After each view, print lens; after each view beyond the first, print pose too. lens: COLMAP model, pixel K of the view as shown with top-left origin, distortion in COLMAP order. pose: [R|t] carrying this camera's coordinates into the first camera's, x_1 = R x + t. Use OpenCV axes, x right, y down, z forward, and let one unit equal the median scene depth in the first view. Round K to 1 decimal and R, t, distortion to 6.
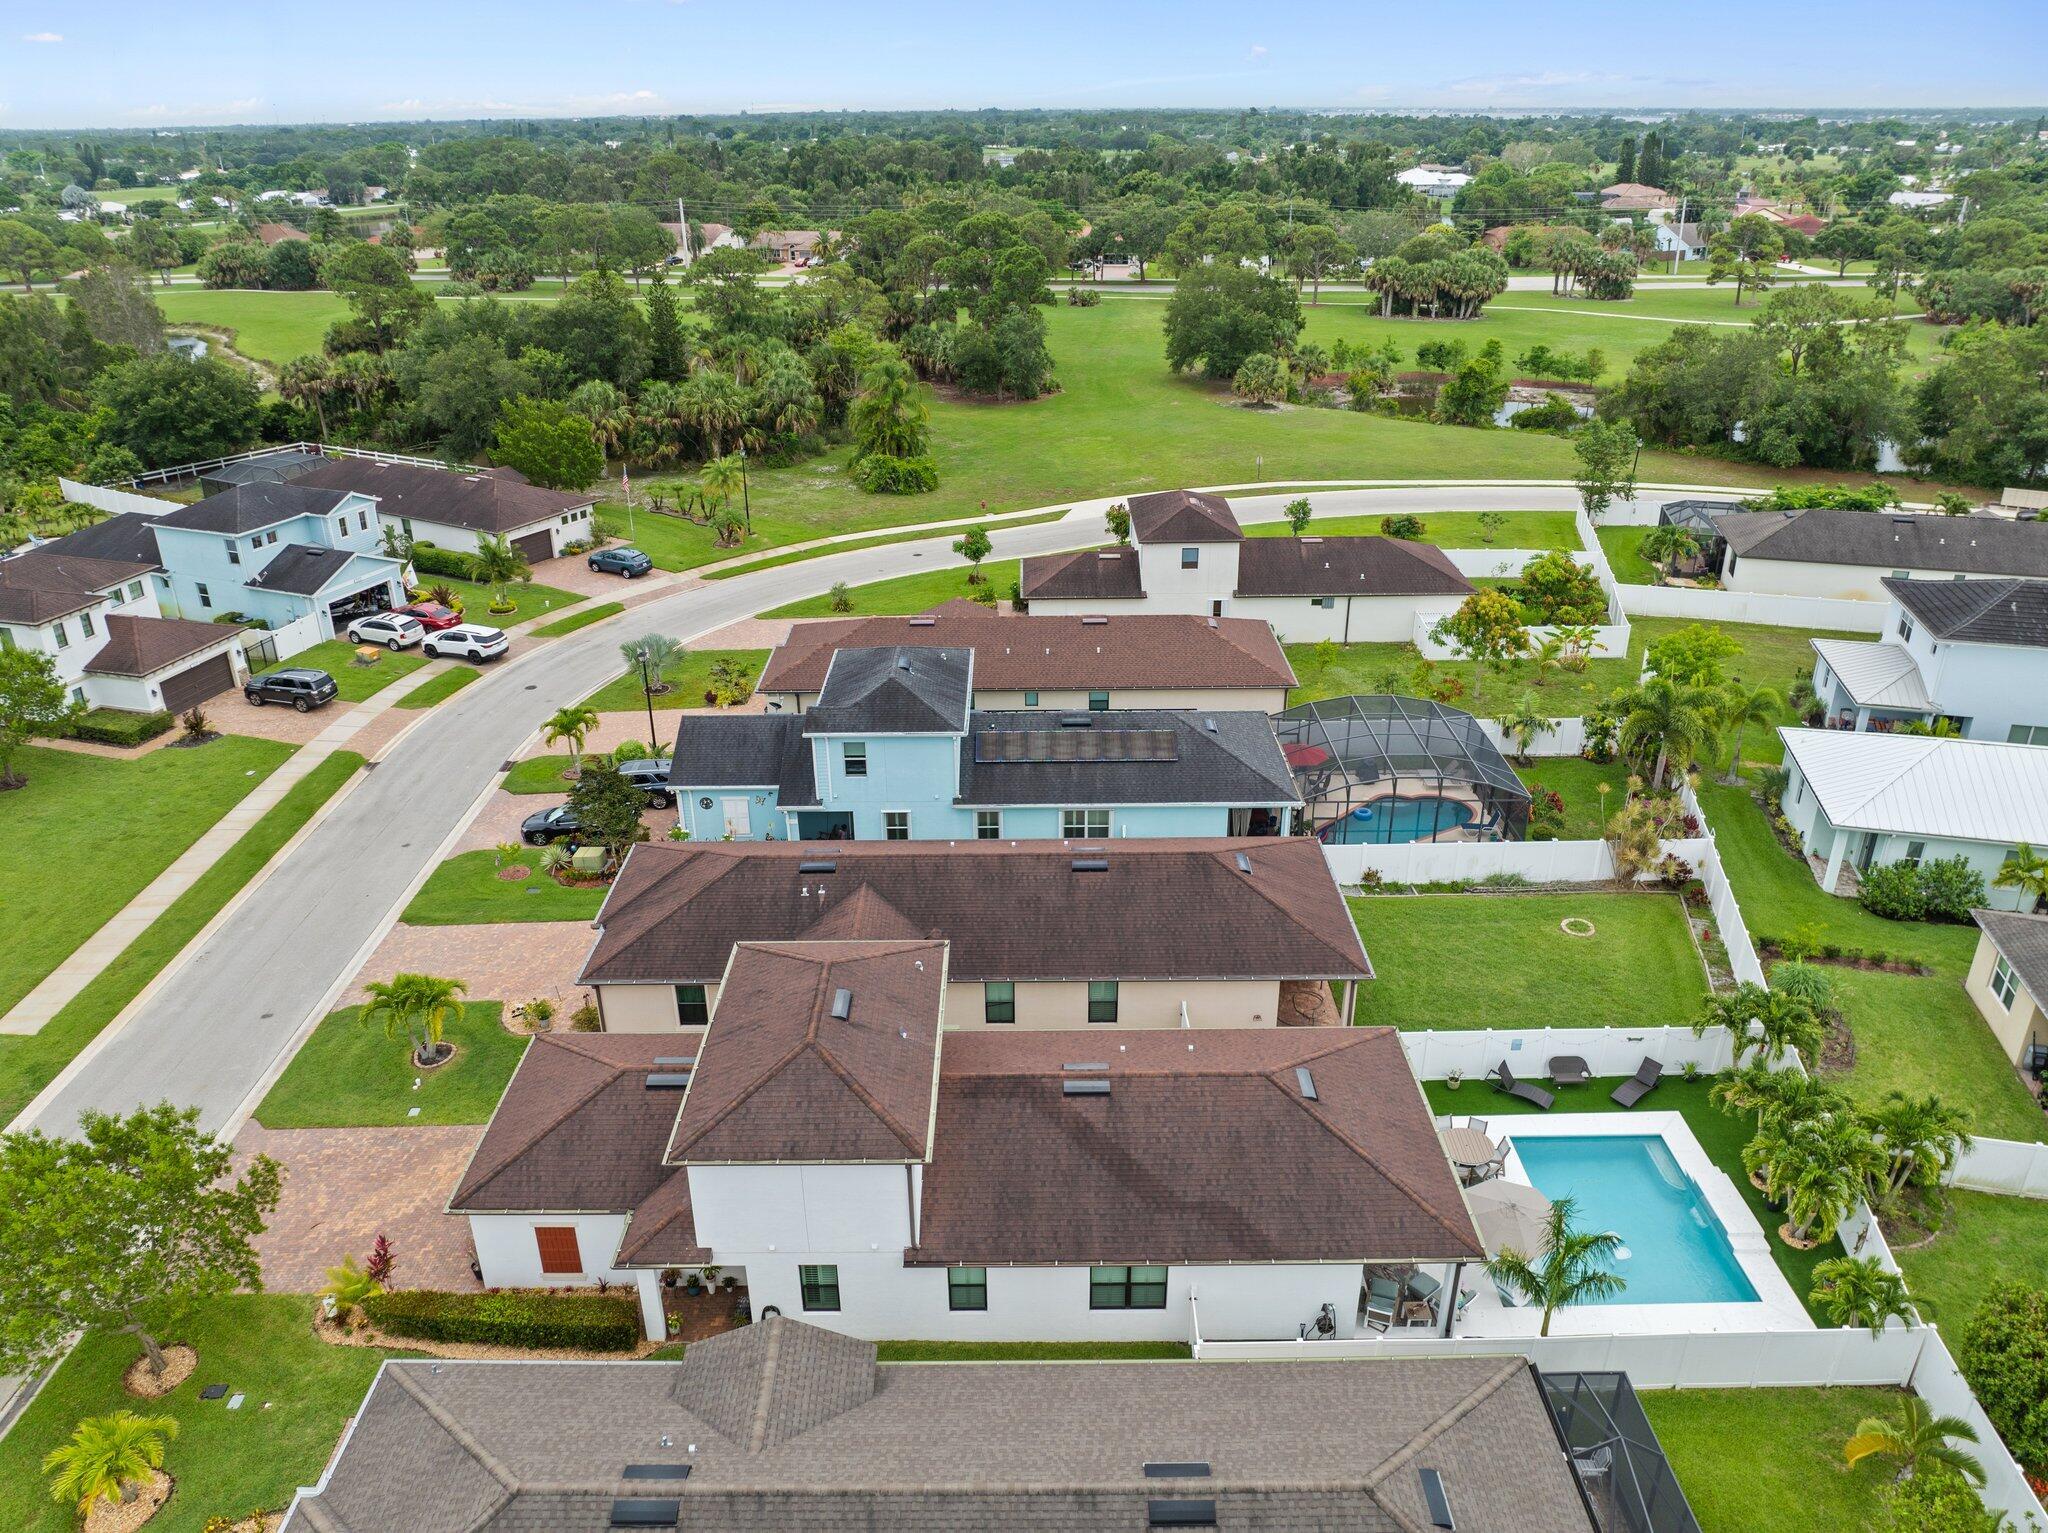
lens RADIAL K [[1455.8, 0, 1024.0], [0, 1455.8, 766.5], [0, 0, 1]] dist [-0.003862, -0.000685]
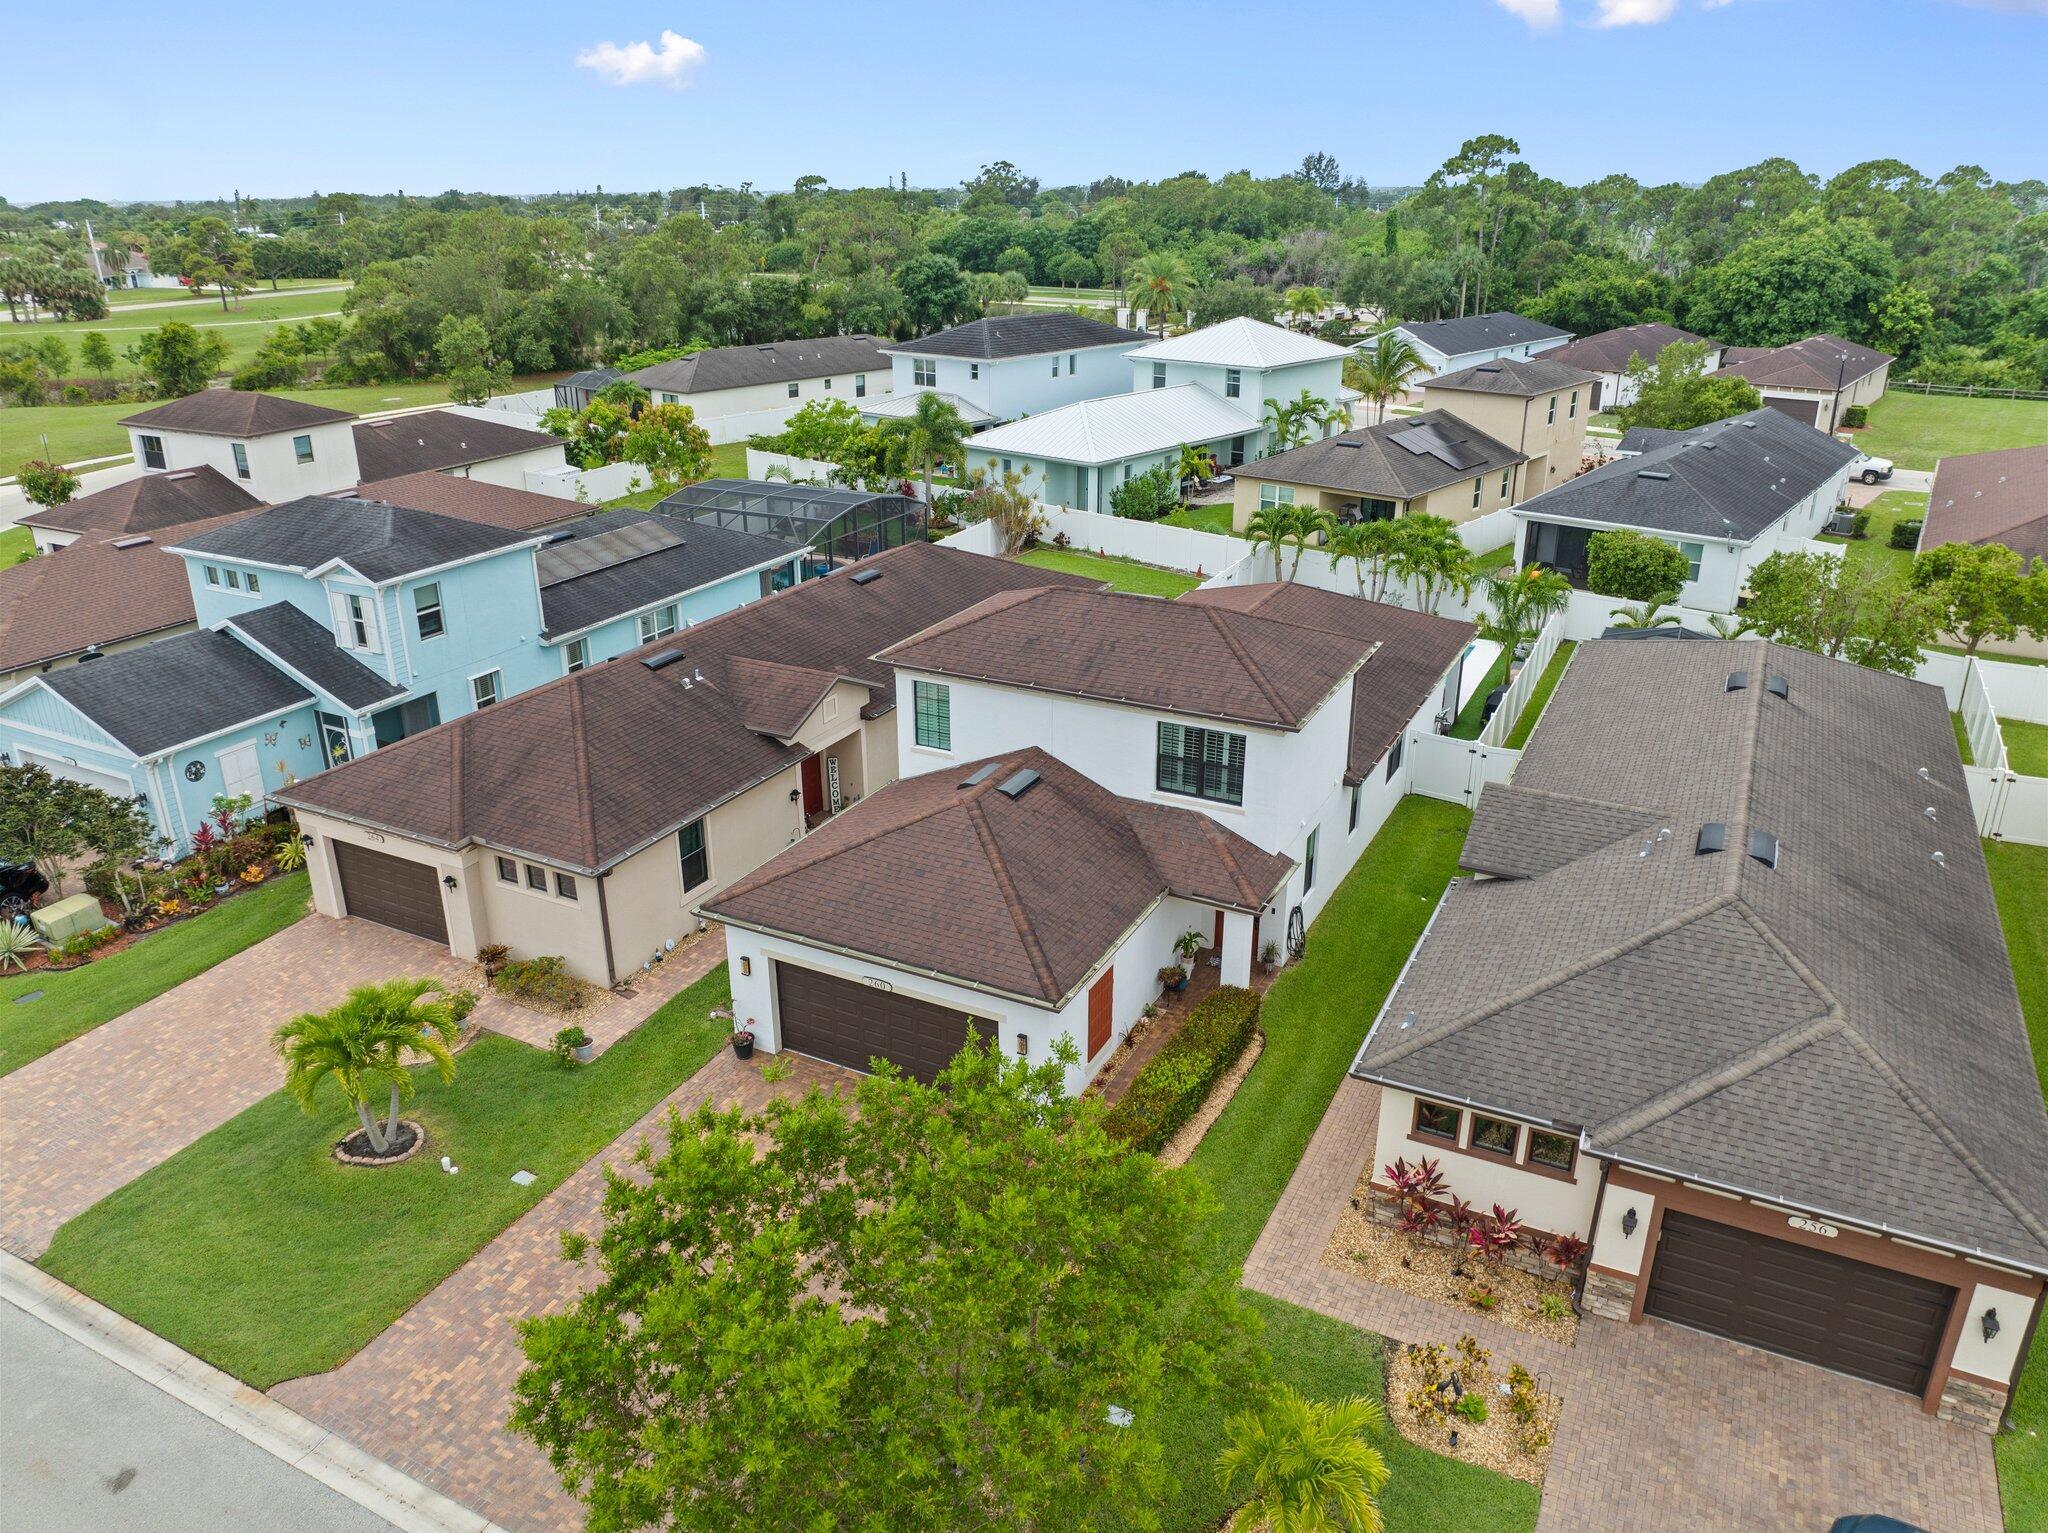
lens RADIAL K [[1425.2, 0, 1024.0], [0, 1425.2, 766.5], [0, 0, 1]] dist [-0.033617, 0.002660]
pose [[0.457017, -0.327842, 0.826834, -0.570357], [0.369435, 0.915582, 0.158832, 0.060401], [-0.809106, 0.232873, 0.539553, 0.397254]]
